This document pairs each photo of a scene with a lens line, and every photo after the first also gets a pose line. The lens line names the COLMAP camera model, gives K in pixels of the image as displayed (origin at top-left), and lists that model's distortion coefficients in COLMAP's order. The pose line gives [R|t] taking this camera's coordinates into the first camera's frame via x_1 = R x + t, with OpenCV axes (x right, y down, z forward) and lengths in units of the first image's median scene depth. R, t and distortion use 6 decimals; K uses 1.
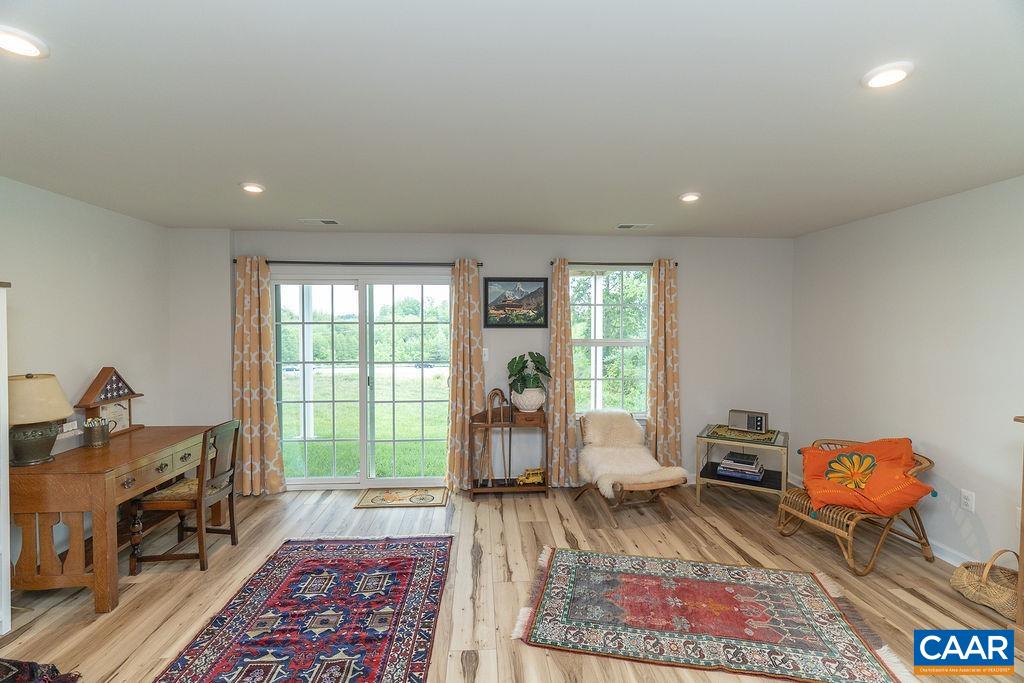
lens RADIAL K [[459.6, 0, 509.3], [0, 459.6, 334.3], [0, 0, 1]] dist [-0.003822, 0.000636]
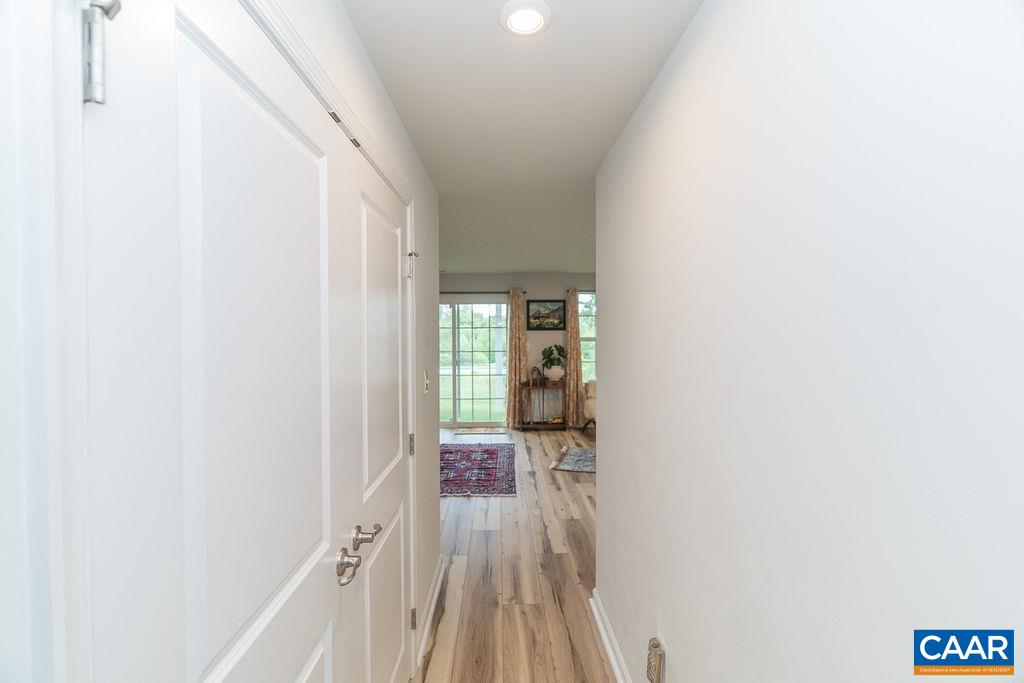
lens RADIAL K [[459.6, 0, 509.3], [0, 459.6, 334.3], [0, 0, 1]] dist [-0.003822, 0.000636]
pose [[0.998922, -0.004774, -0.046182, -0.044115], [0.004493, 0.999971, -0.006188, 0.010292], [0.046211, 0.005974, 0.998914, -0.682413]]
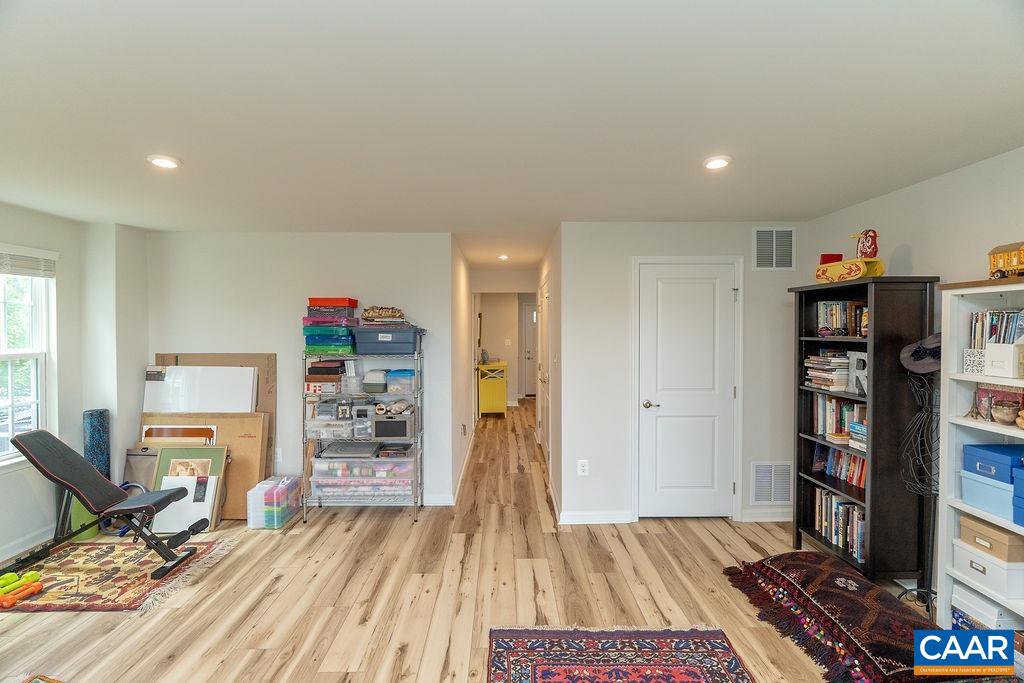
lens RADIAL K [[459.6, 0, 509.3], [0, 459.6, 334.3], [0, 0, 1]] dist [-0.003822, 0.000636]
pose [[-0.998498, 0.001453, 0.054772, -0.134158], [0.003124, 0.999532, 0.030438, -0.020782], [-0.054702, 0.030564, -0.998035, 0.905402]]
